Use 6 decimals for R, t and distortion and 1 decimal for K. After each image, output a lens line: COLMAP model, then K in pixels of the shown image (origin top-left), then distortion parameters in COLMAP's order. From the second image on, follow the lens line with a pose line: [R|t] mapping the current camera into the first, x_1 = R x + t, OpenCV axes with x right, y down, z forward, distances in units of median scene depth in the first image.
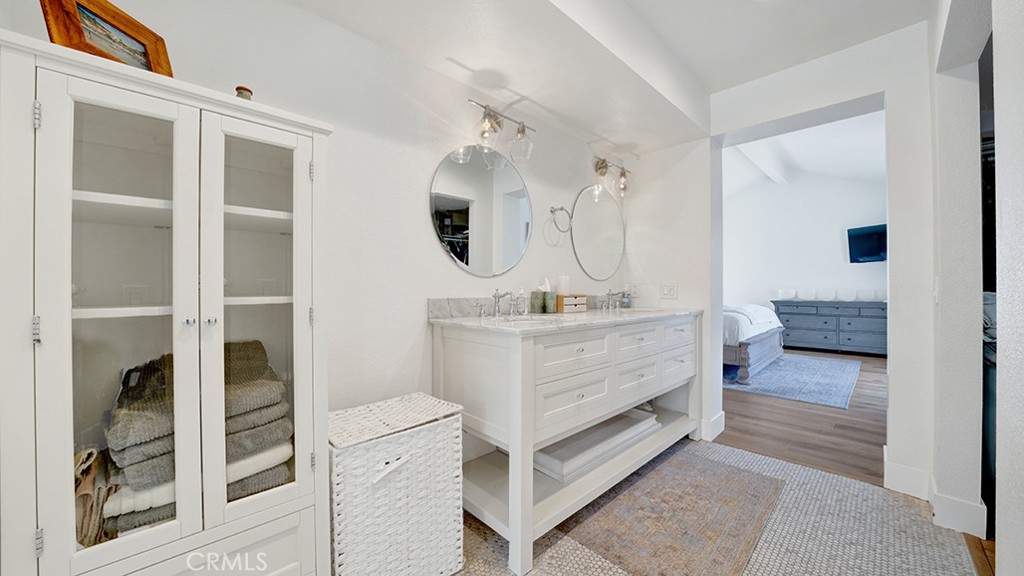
lens RADIAL K [[359.2, 0, 511.8], [0, 359.2, 286.5], [0, 0, 1]] dist [-0.020071, 0.000135]
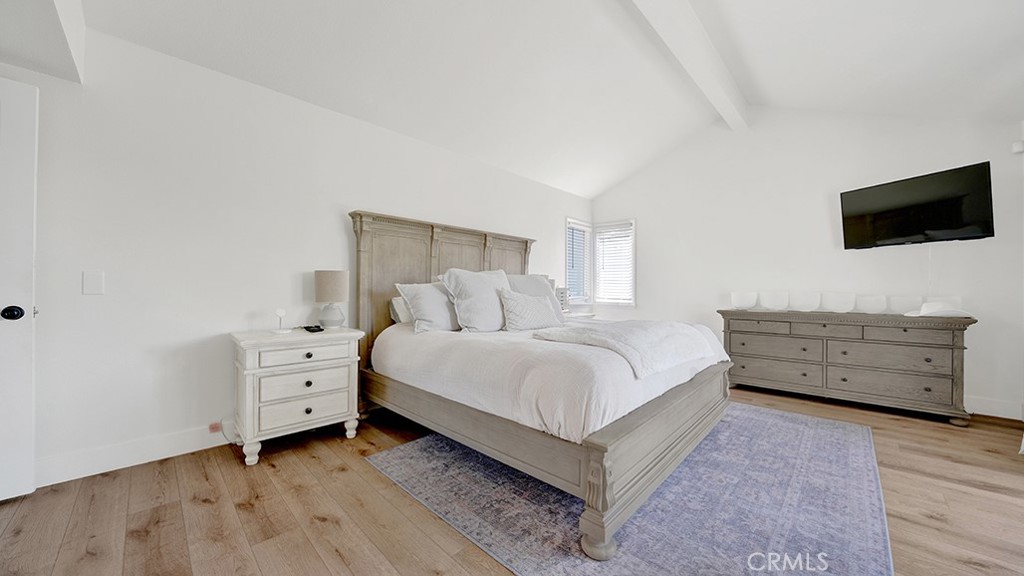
lens RADIAL K [[359.2, 0, 518.0], [0, 359.2, 290.6], [0, 0, 1]] dist [-0.020071, 0.000135]
pose [[0.998035, 0.006796, 0.062294, 0.377967], [-0.007234, 0.999951, 0.006809, 0.004659], [-0.062245, -0.007246, 0.998035, 0.445381]]
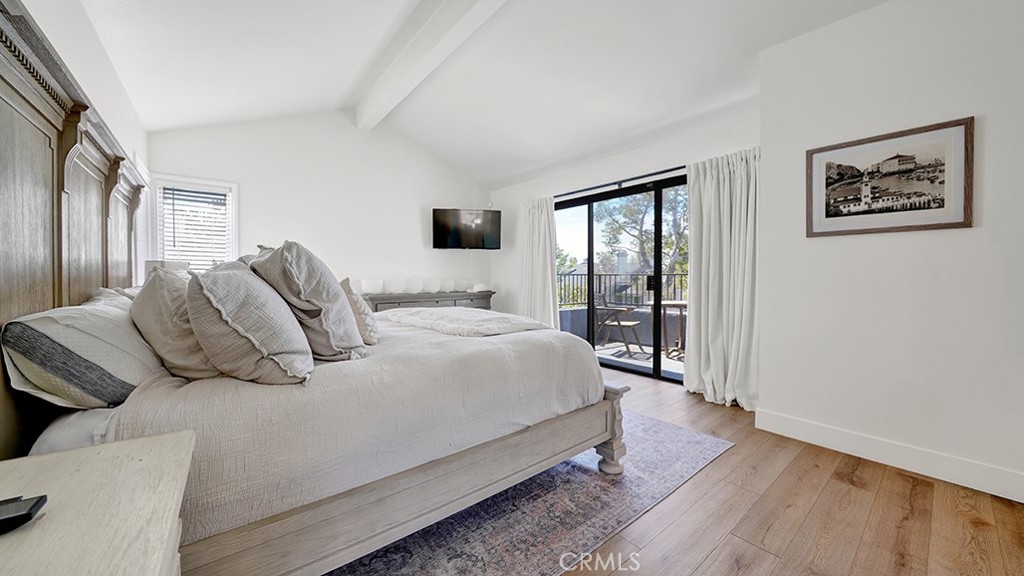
lens RADIAL K [[359.2, 0, 516.2], [0, 359.2, 285.8], [0, 0, 1]] dist [-0.020071, 0.000135]
pose [[0.073854, -0.021878, 0.997029, 0.107721], [-0.001942, 0.999754, 0.022082, 0.006359], [-0.997267, -0.003567, 0.073793, 0.756827]]
